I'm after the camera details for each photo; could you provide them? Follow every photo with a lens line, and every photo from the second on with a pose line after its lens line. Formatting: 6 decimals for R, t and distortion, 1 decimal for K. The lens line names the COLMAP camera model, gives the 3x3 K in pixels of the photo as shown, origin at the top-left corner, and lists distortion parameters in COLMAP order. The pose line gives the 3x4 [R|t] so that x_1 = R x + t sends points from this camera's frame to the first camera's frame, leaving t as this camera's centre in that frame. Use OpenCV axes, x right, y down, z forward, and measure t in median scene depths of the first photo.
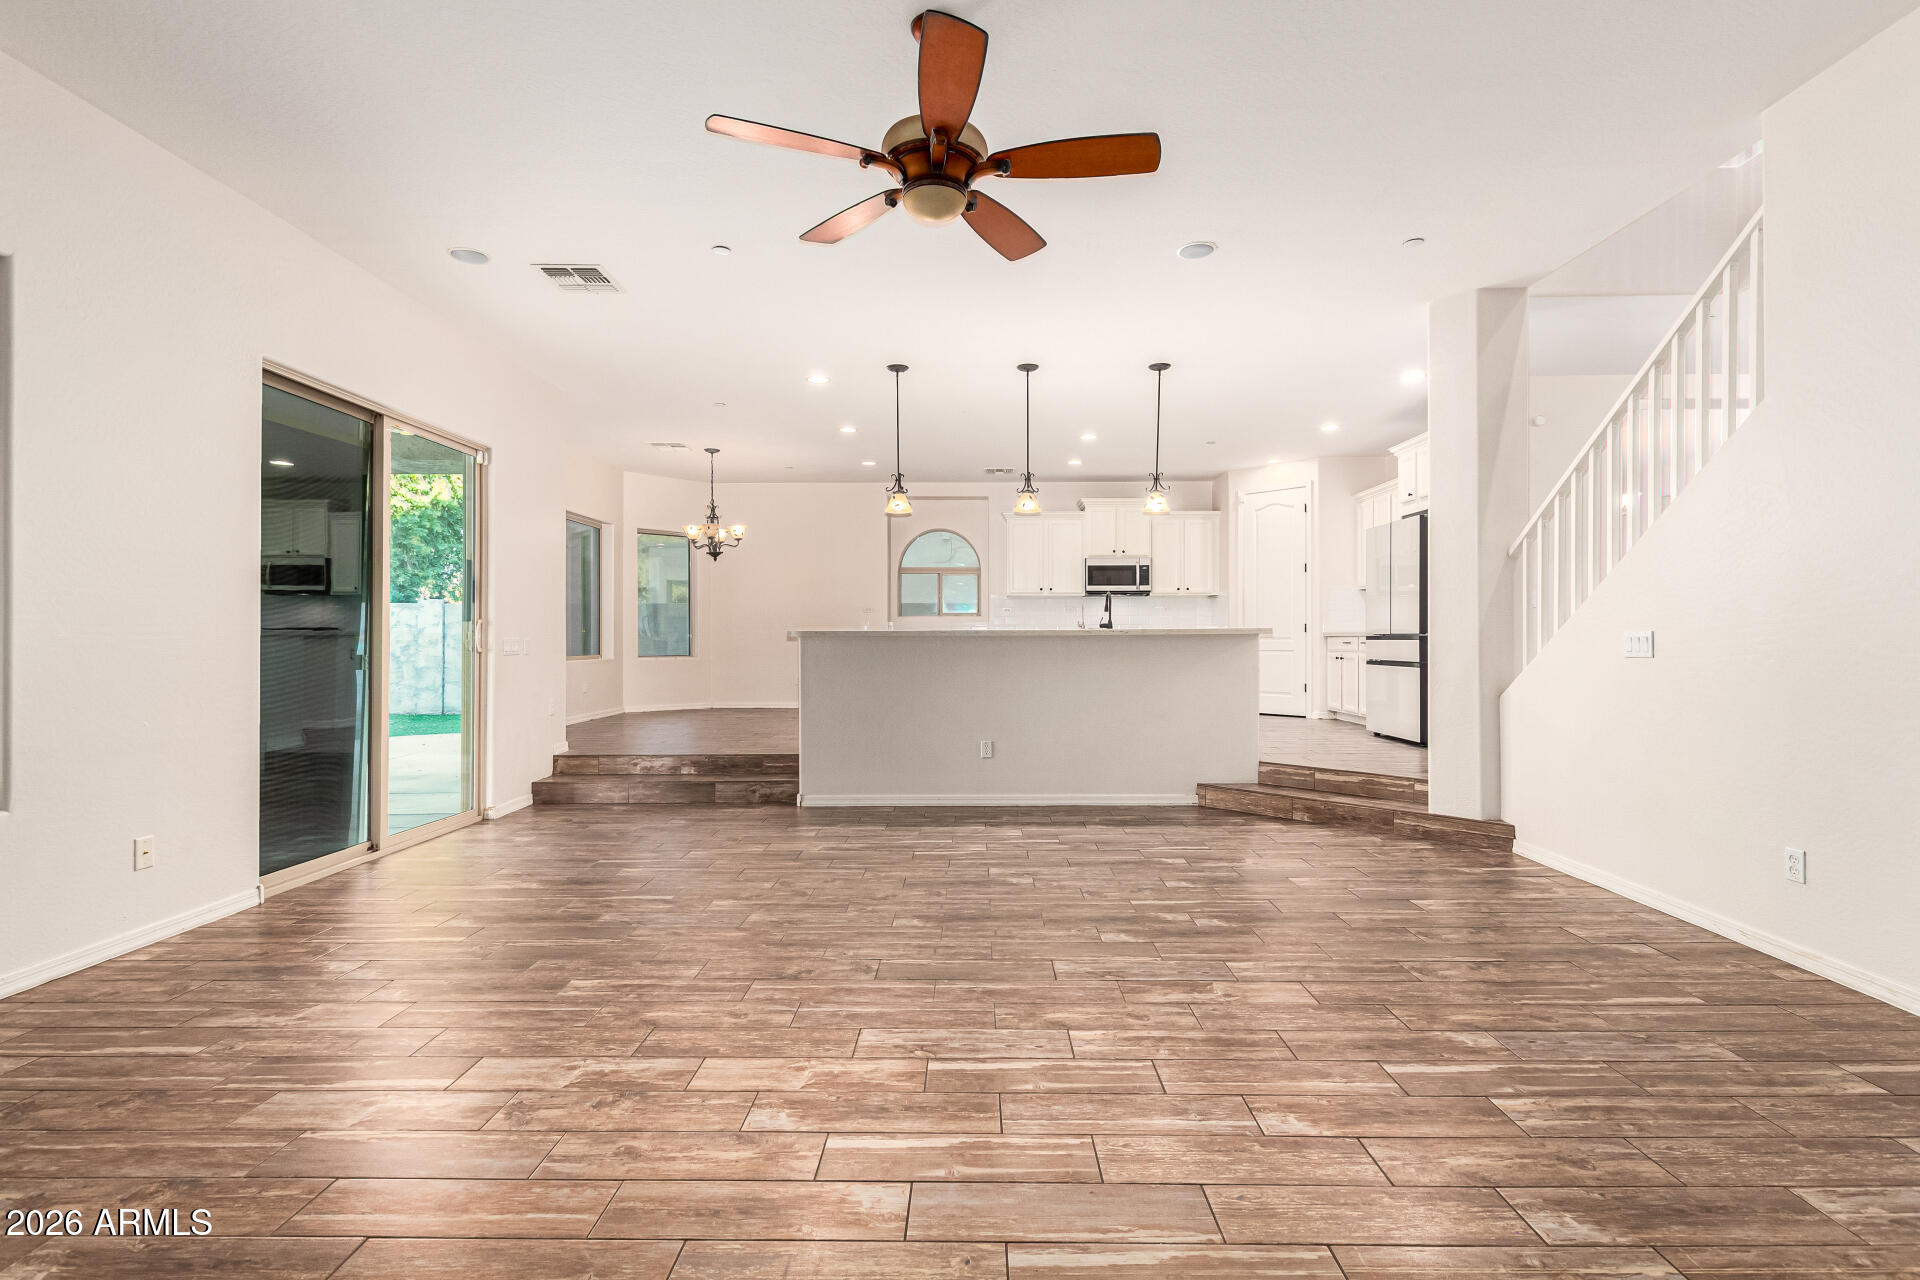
lens RADIAL K [[866.9, 0, 960.0], [0, 866.9, 640.0], [0, 0, 1]] dist [0.003913, -0.001453]
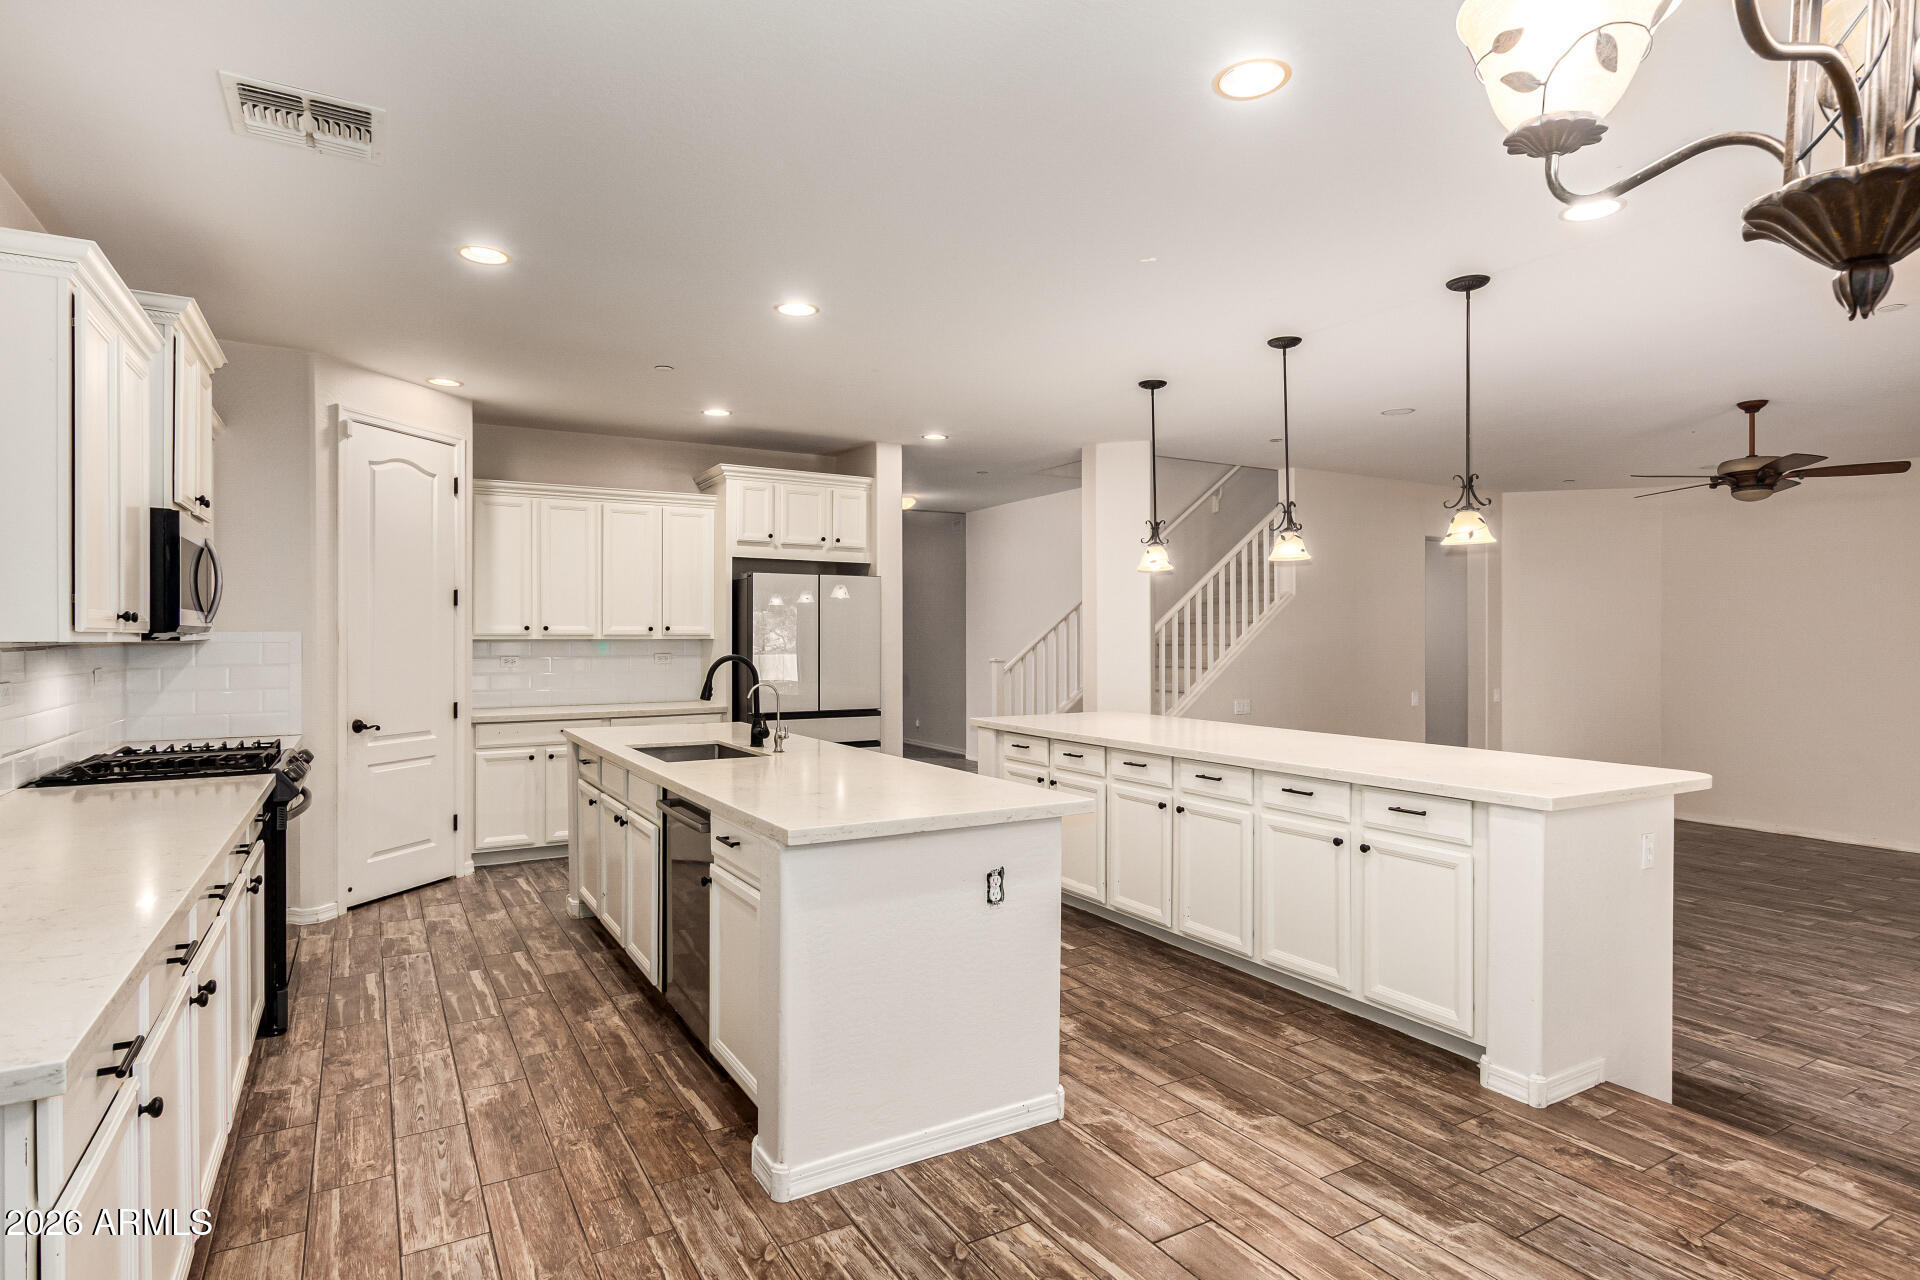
lens RADIAL K [[1015.2, 0, 960.0], [0, 1015.2, 640.0], [0, 0, 1]] dist [-0.000118, 0.000191]
pose [[-0.503099, -0.000328, 0.864229, -0.474263], [0.004252, 0.999987, 0.002855, -0.092643], [-0.864218, 0.005111, -0.503091, 1.684934]]
